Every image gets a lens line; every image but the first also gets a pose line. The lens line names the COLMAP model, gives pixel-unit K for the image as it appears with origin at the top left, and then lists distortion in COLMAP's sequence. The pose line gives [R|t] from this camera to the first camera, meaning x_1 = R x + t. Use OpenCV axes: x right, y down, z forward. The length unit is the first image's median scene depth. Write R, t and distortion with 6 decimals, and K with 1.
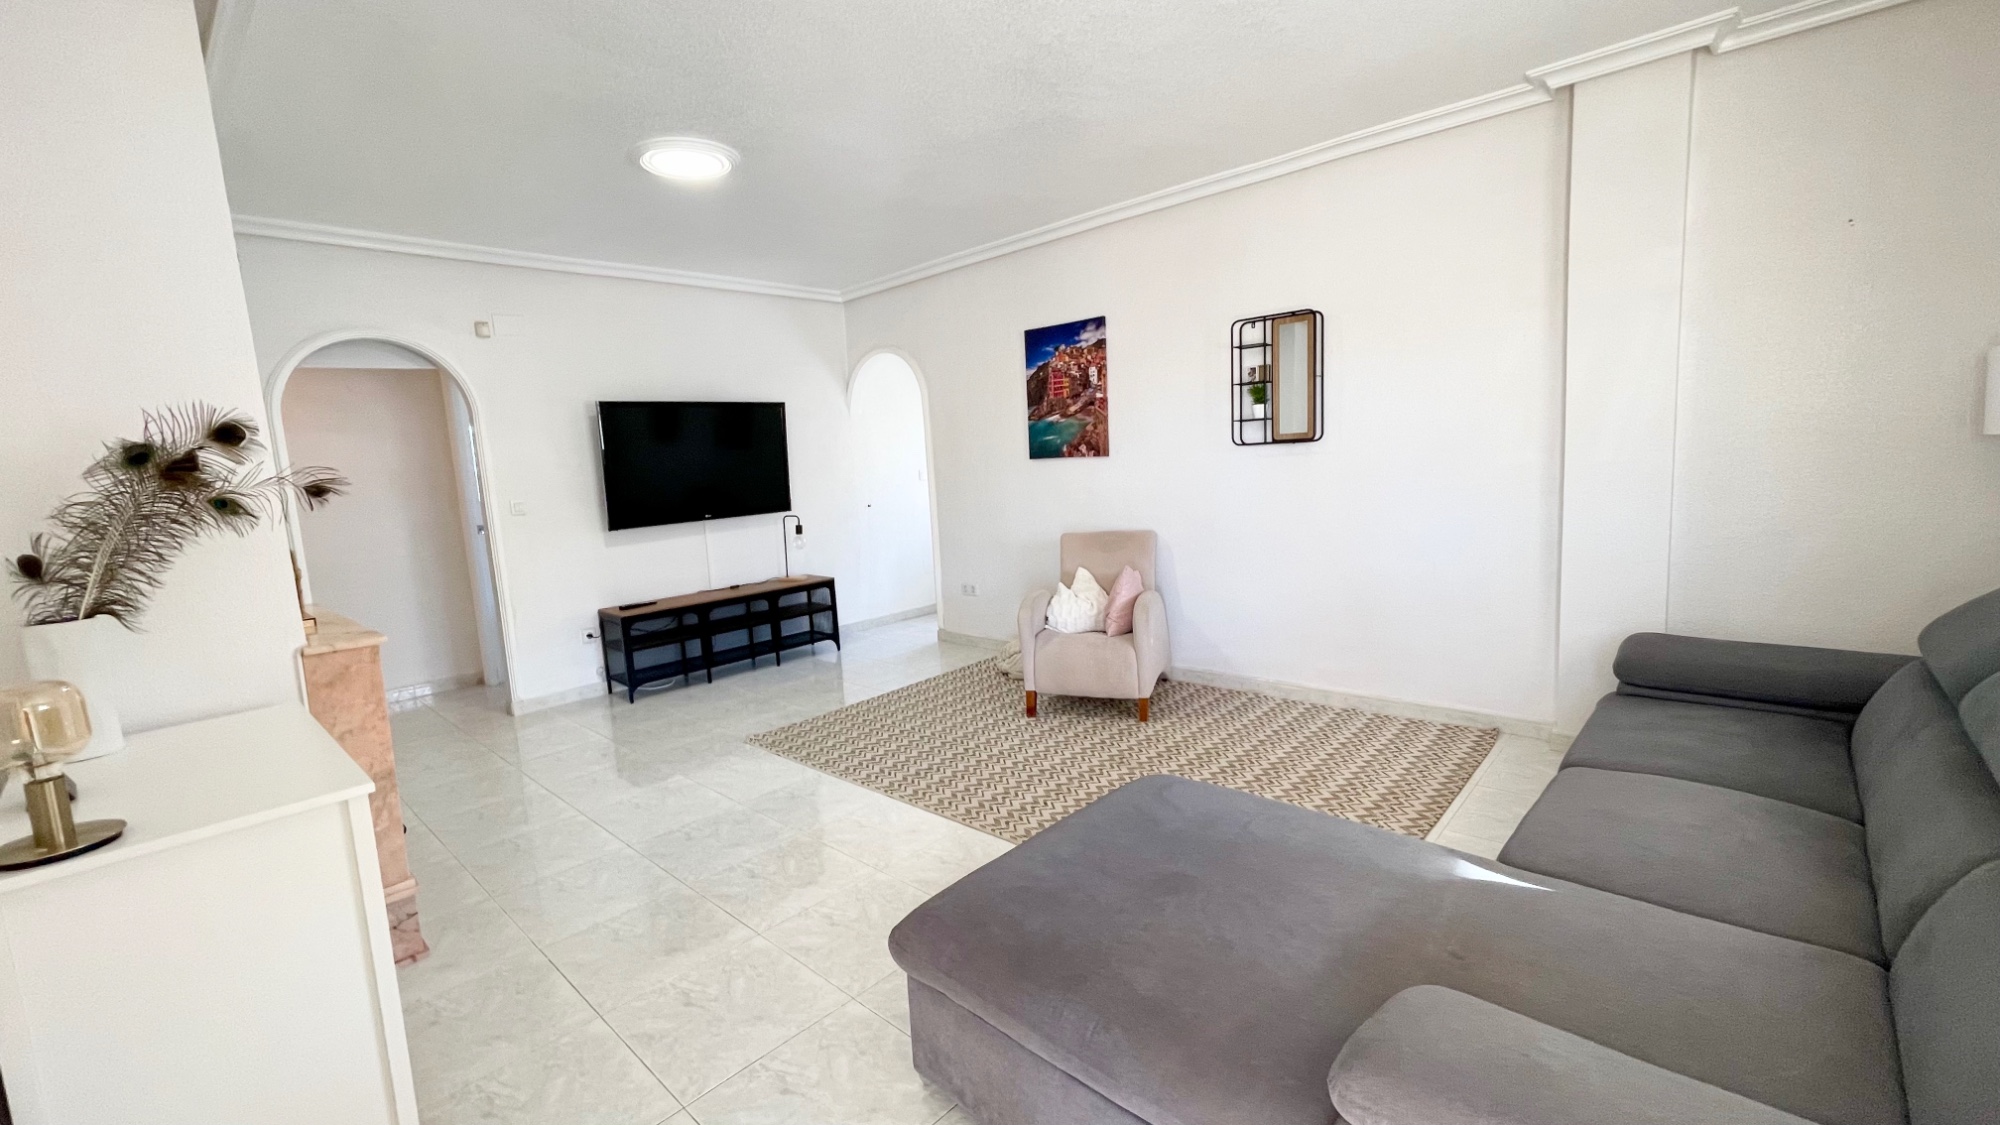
lens RADIAL K [[809.1, 0, 993.6], [0, 809.1, 557.8], [0, 0, 1]] dist [-0.000491, 0.000619]
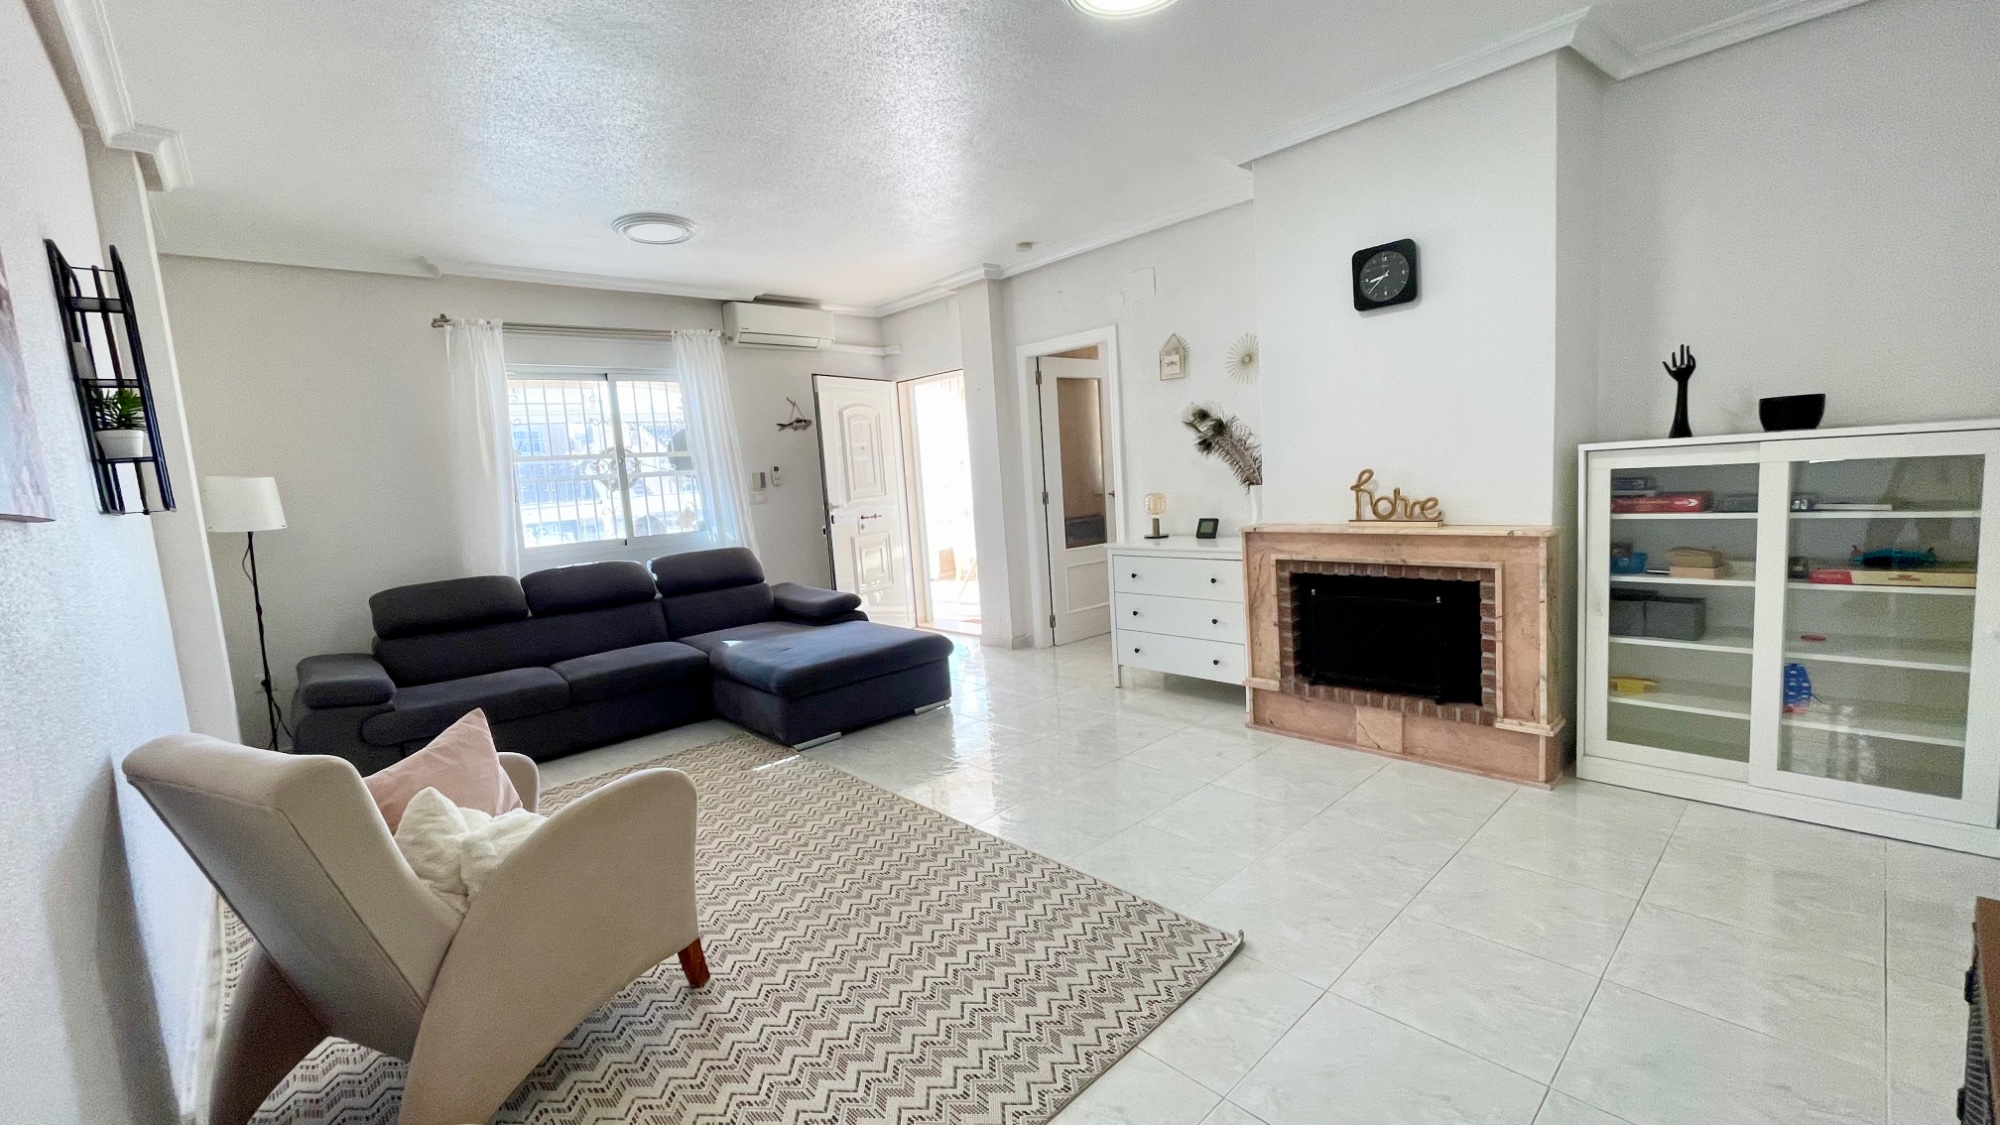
lens RADIAL K [[809.1, 0, 993.6], [0, 809.1, 557.8], [0, 0, 1]] dist [-0.000491, 0.000619]
pose [[-0.988650, 0.118745, 0.092036, -0.186528], [0.136849, 0.964573, 0.225544, -0.129986], [-0.061994, 0.235580, -0.969876, 1.228066]]
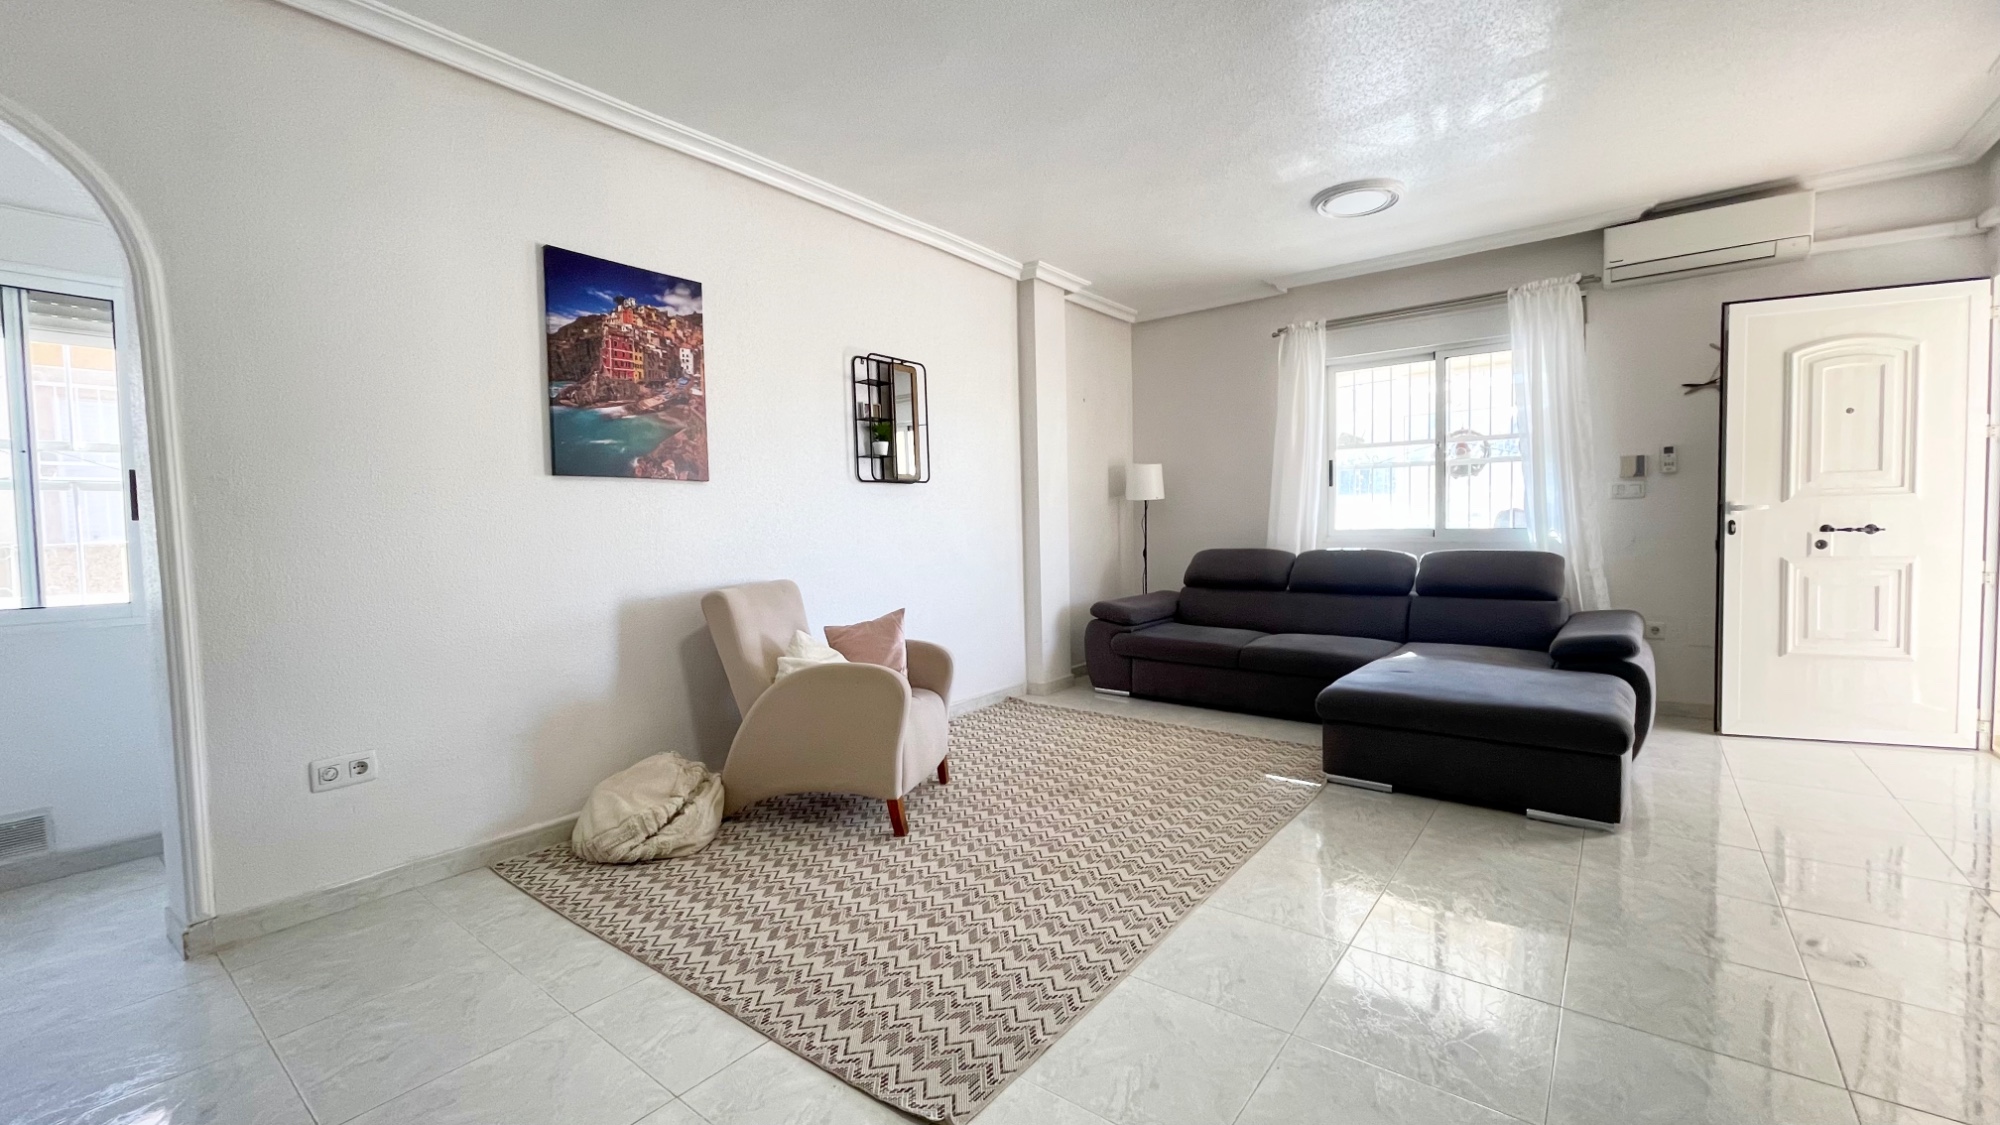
lens RADIAL K [[809.1, 0, 993.6], [0, 809.1, 557.8], [0, 0, 1]] dist [-0.000491, 0.000619]
pose [[-0.081258, 0.015747, 0.996569, -0.564941], [0.152458, 0.988305, -0.003185, -0.020404], [-0.984964, 0.151676, -0.082708, 0.816293]]
